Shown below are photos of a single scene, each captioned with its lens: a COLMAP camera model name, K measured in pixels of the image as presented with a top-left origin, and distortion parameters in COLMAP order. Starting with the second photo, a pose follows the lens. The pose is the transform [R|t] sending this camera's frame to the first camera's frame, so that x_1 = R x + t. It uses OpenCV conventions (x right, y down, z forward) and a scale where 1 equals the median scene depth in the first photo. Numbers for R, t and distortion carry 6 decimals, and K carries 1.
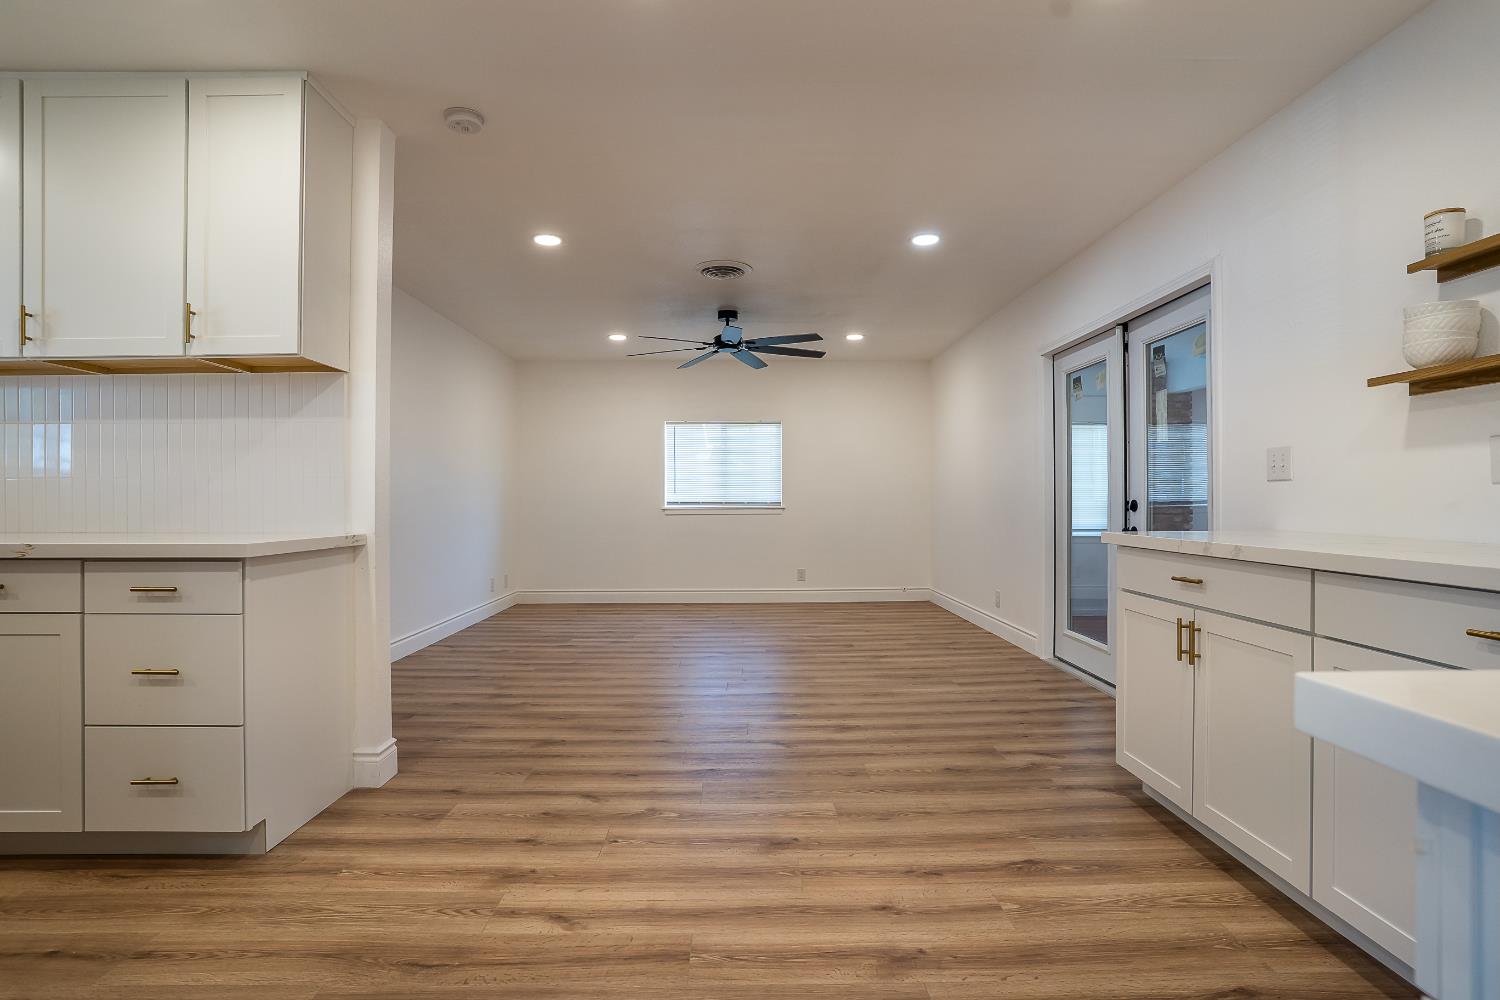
lens RADIAL K [[751.6, 0, 748.8], [0, 751.6, 502.3], [0, 0, 1]] dist [-0.064889, 0.026063]
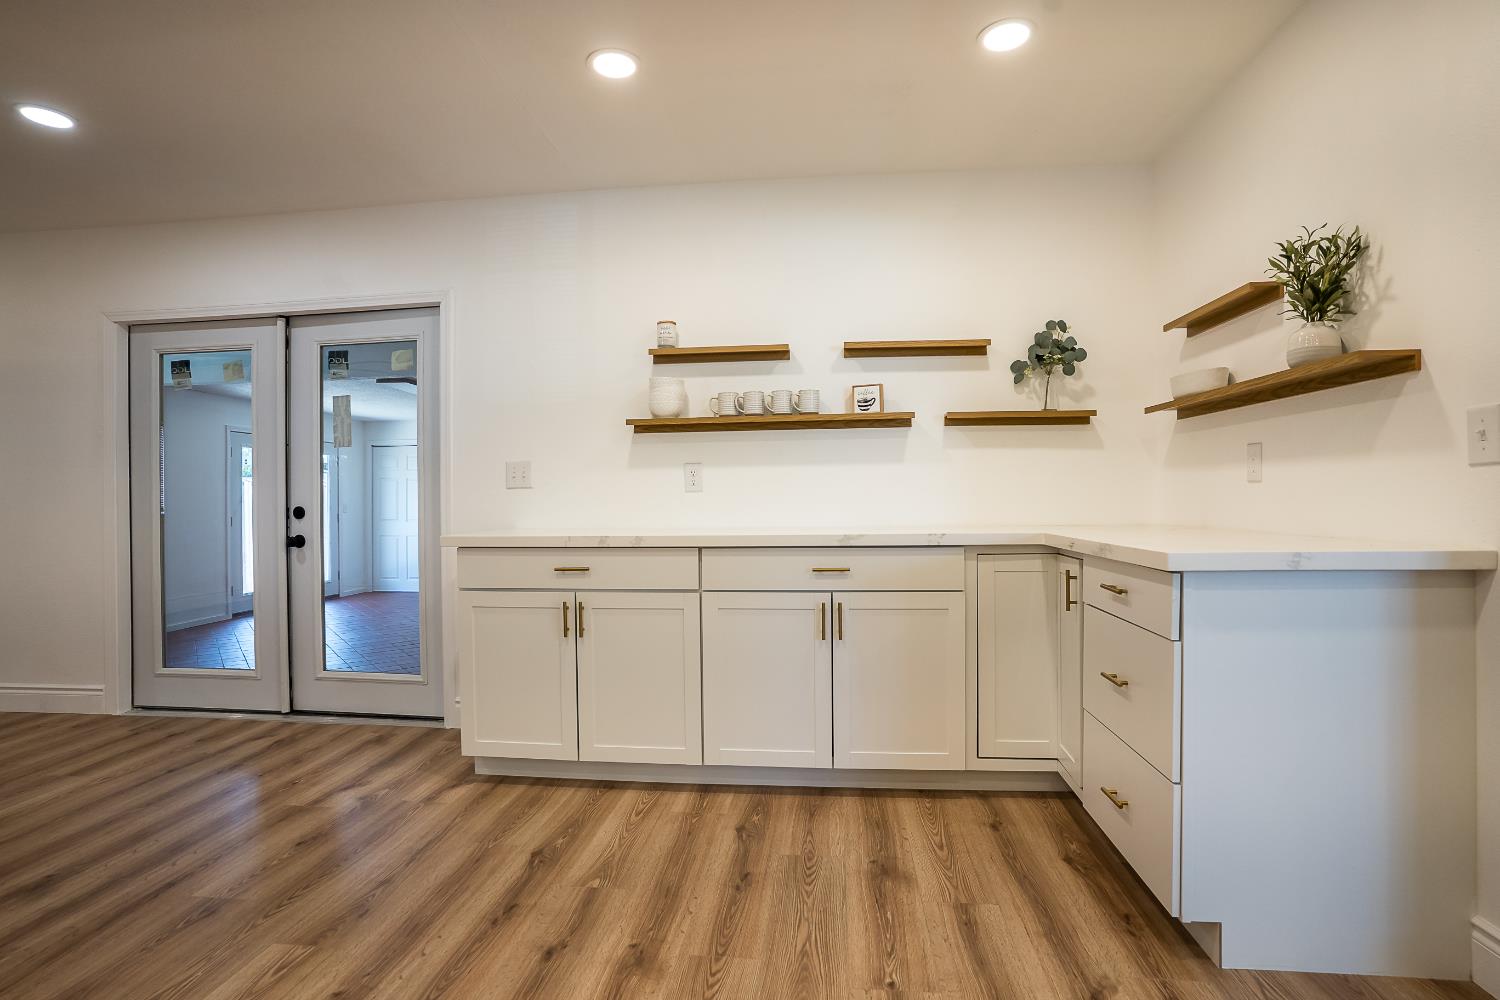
lens RADIAL K [[751.6, 0, 745.3], [0, 751.6, 501.8], [0, 0, 1]] dist [-0.064889, 0.026063]
pose [[0.124754, -0.000428, 0.992188, -0.574170], [0.015652, 0.999876, -0.001537, 0.001202], [-0.992064, 0.015721, 0.124745, 0.540335]]
